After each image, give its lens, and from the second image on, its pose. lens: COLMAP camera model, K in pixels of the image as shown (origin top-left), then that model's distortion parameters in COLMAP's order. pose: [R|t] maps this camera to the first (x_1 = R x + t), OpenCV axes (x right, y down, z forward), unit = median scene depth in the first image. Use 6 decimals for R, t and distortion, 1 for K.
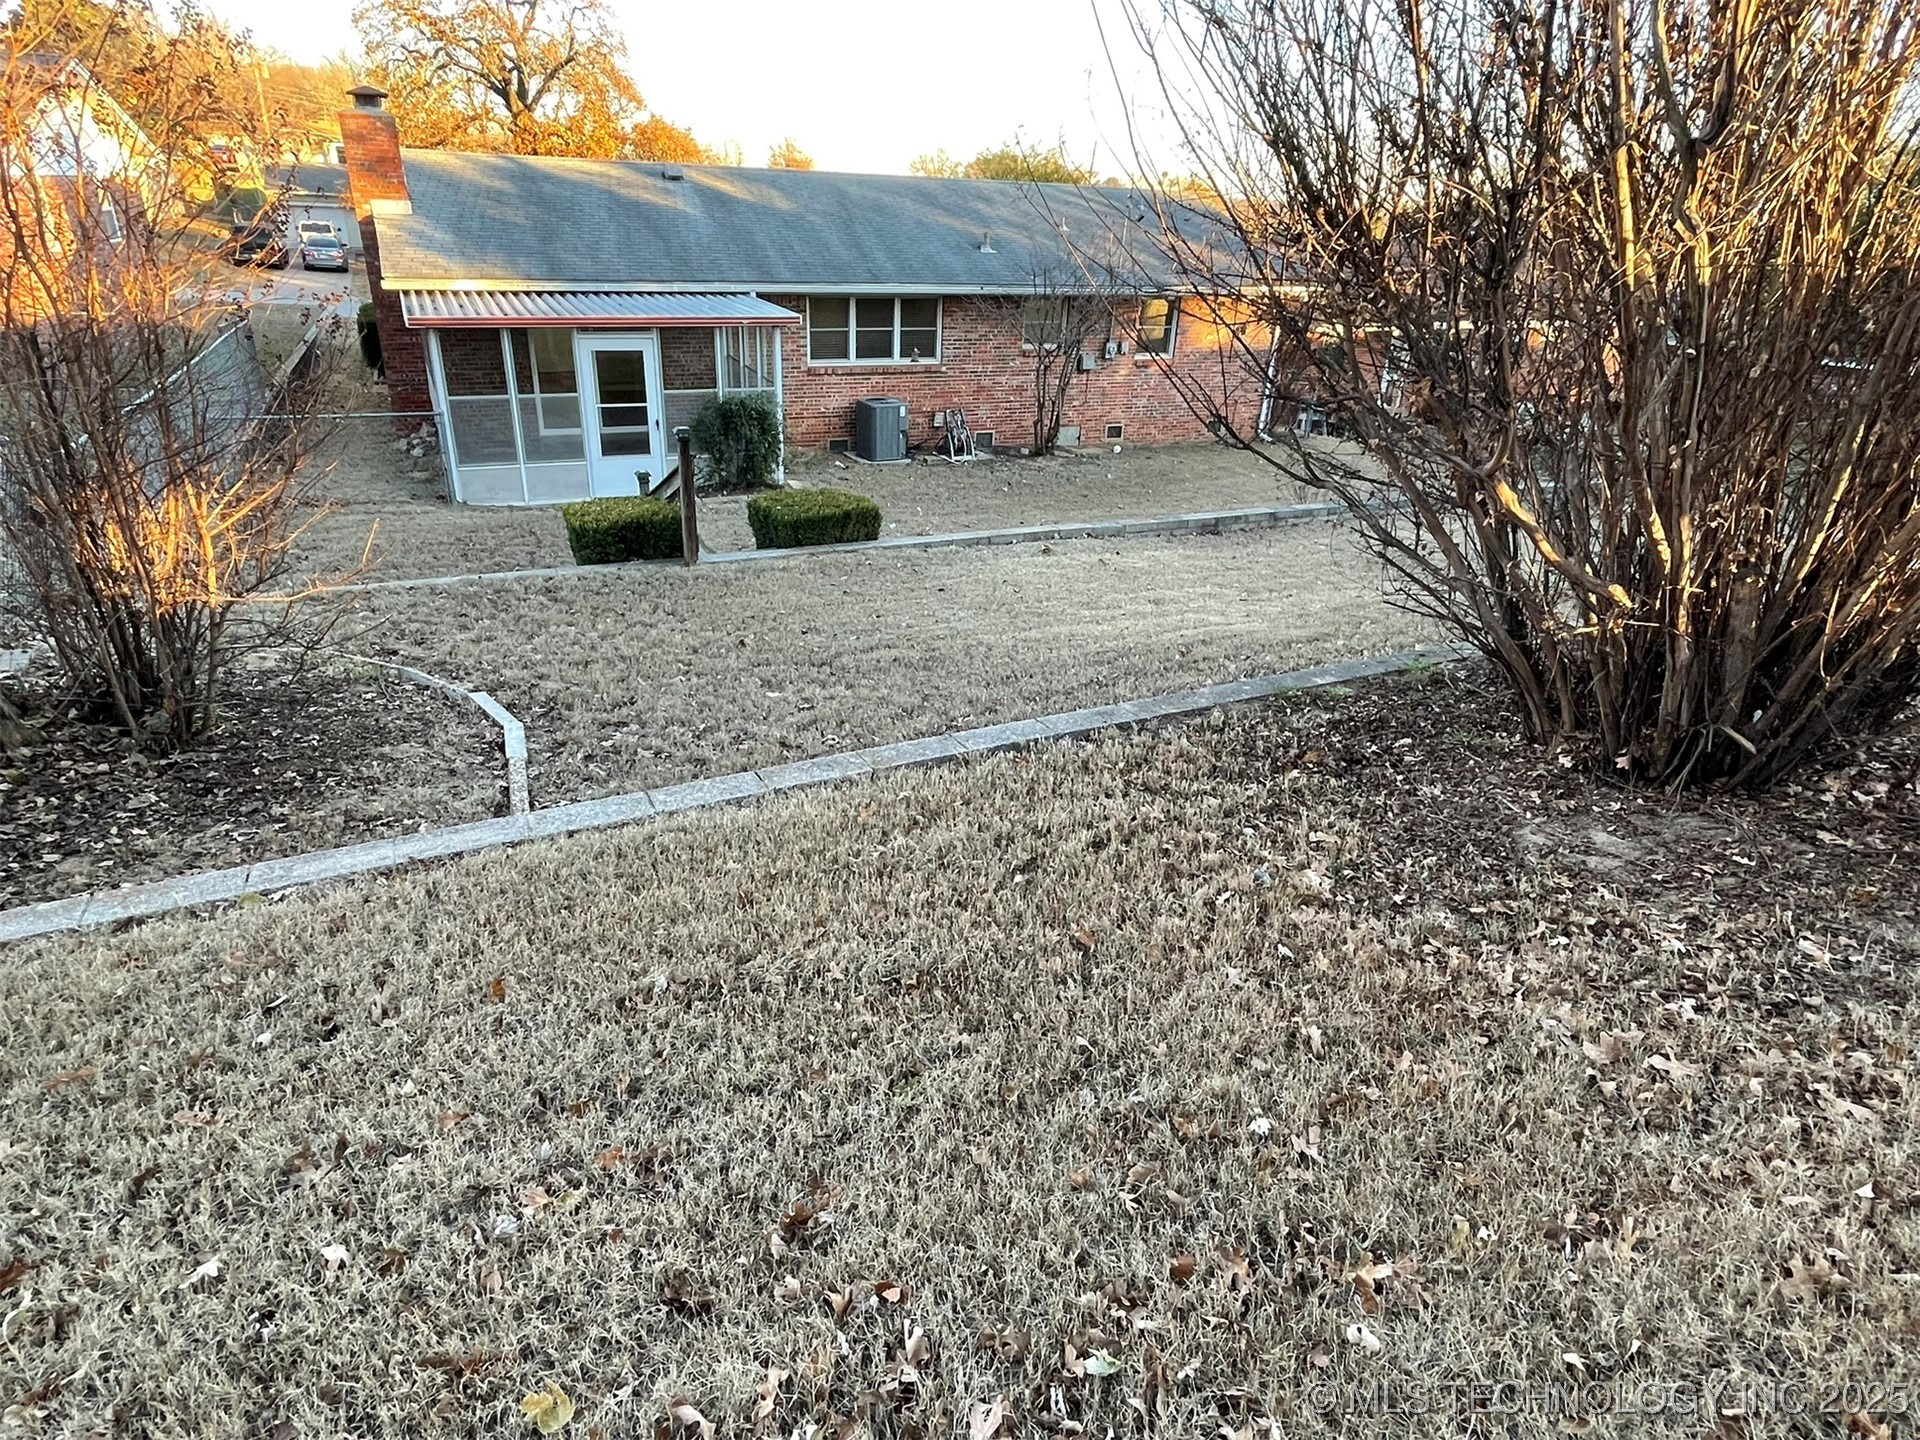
lens RADIAL K [[1054.6, 0, 955.7], [0, 1054.6, 713.4], [0, 0, 1]] dist [0.000207, 0.000008]
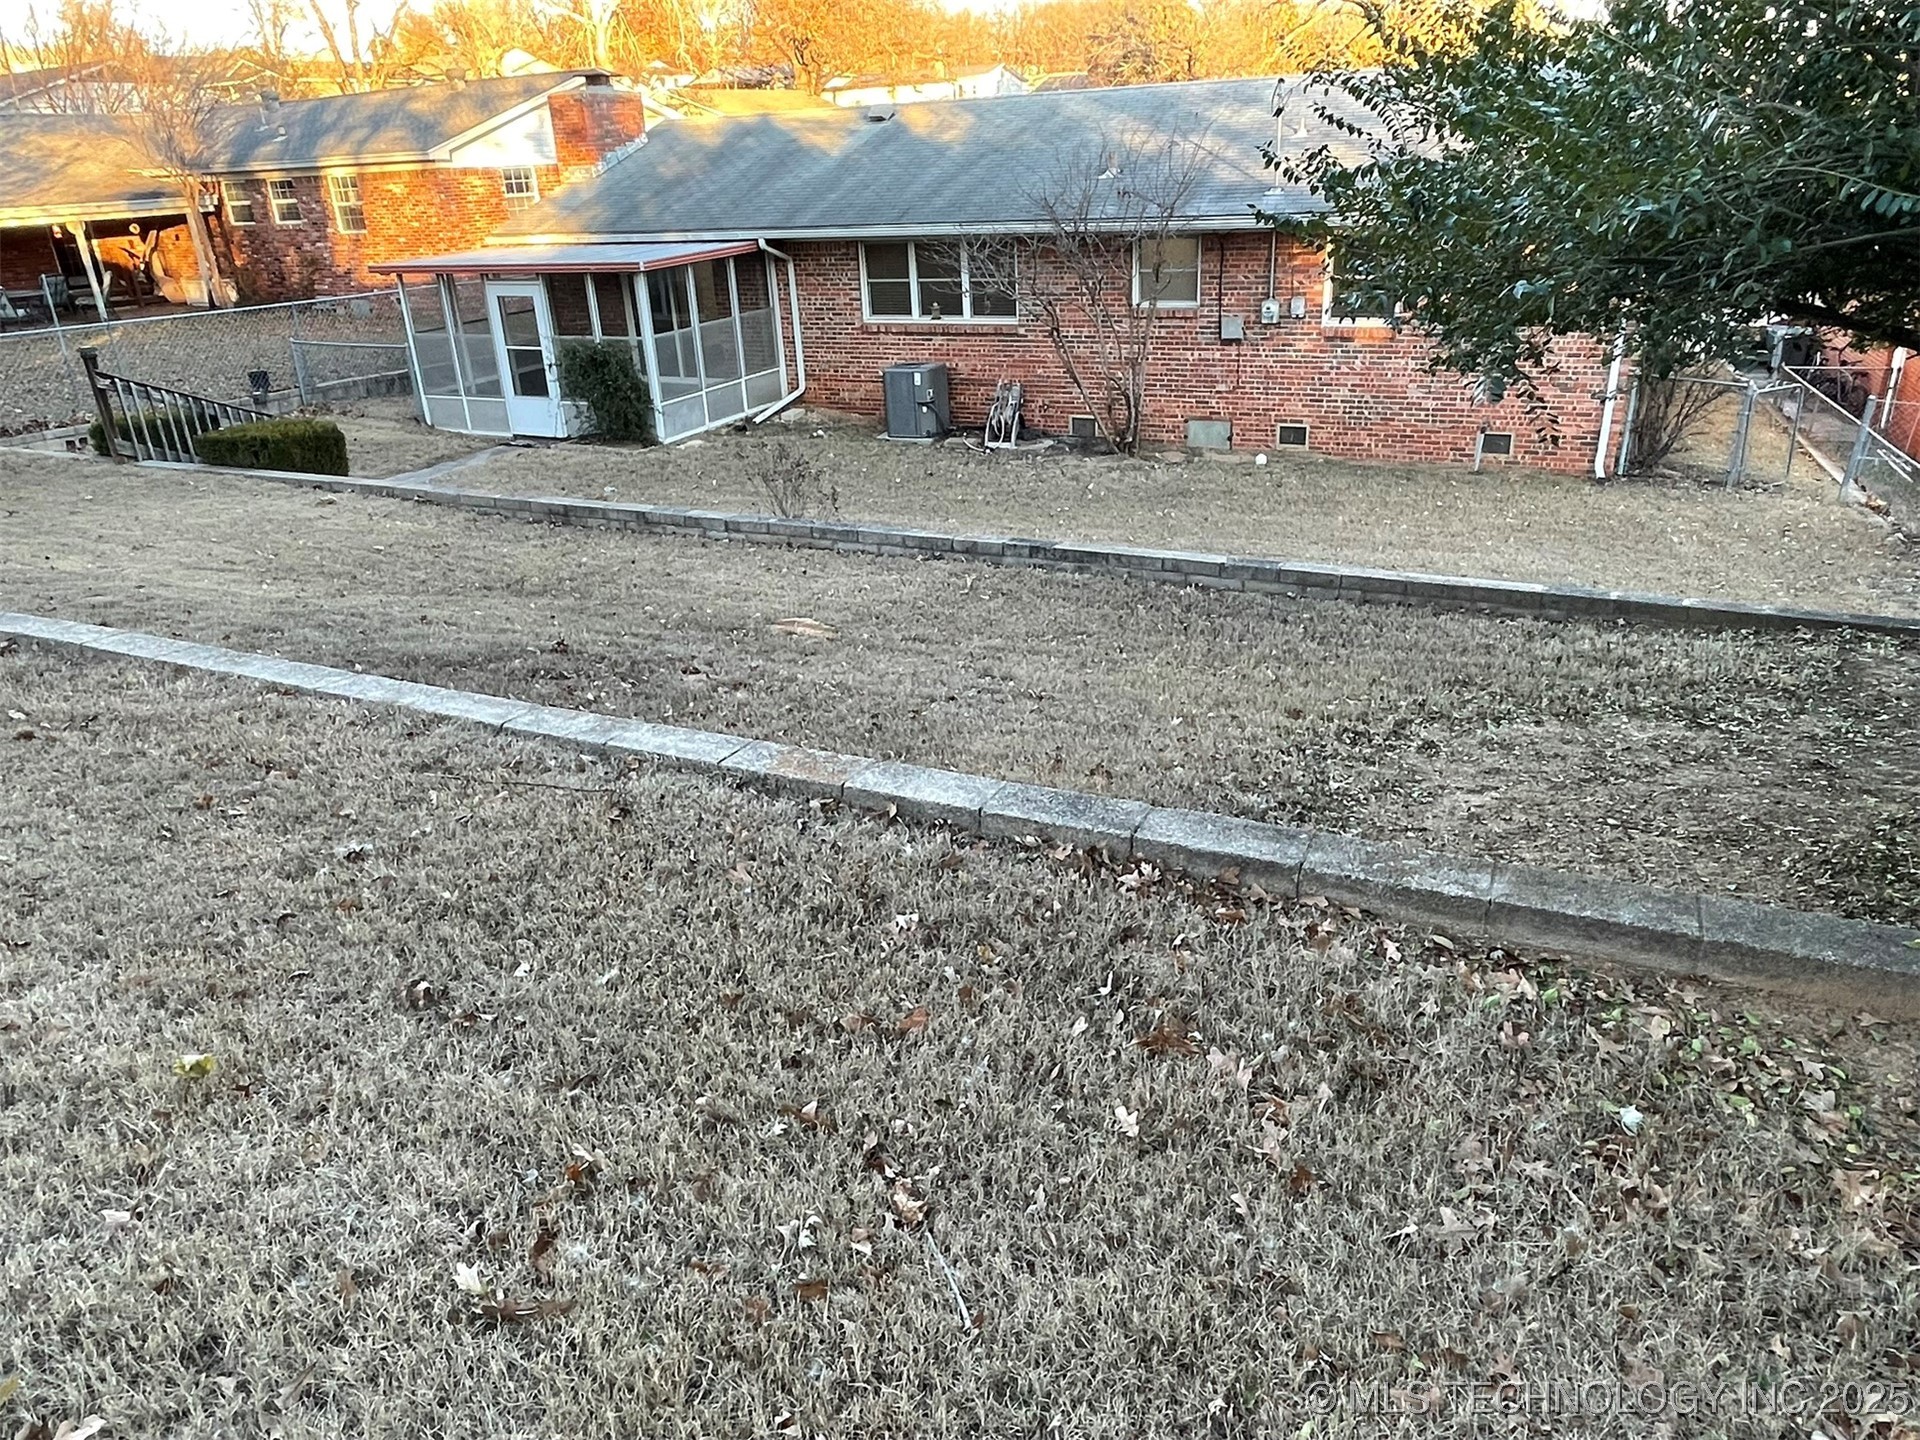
lens RADIAL K [[1304.7, 0, 959.4], [0, 1304.7, 724.9], [0, 0, 1]] dist [0.002901, 0.000381]
pose [[0.625718, 0.246605, -0.740043, 0.796407], [-0.272563, 0.958032, 0.088789, -0.130850], [0.730880, 0.146151, 0.666674, 0.396296]]
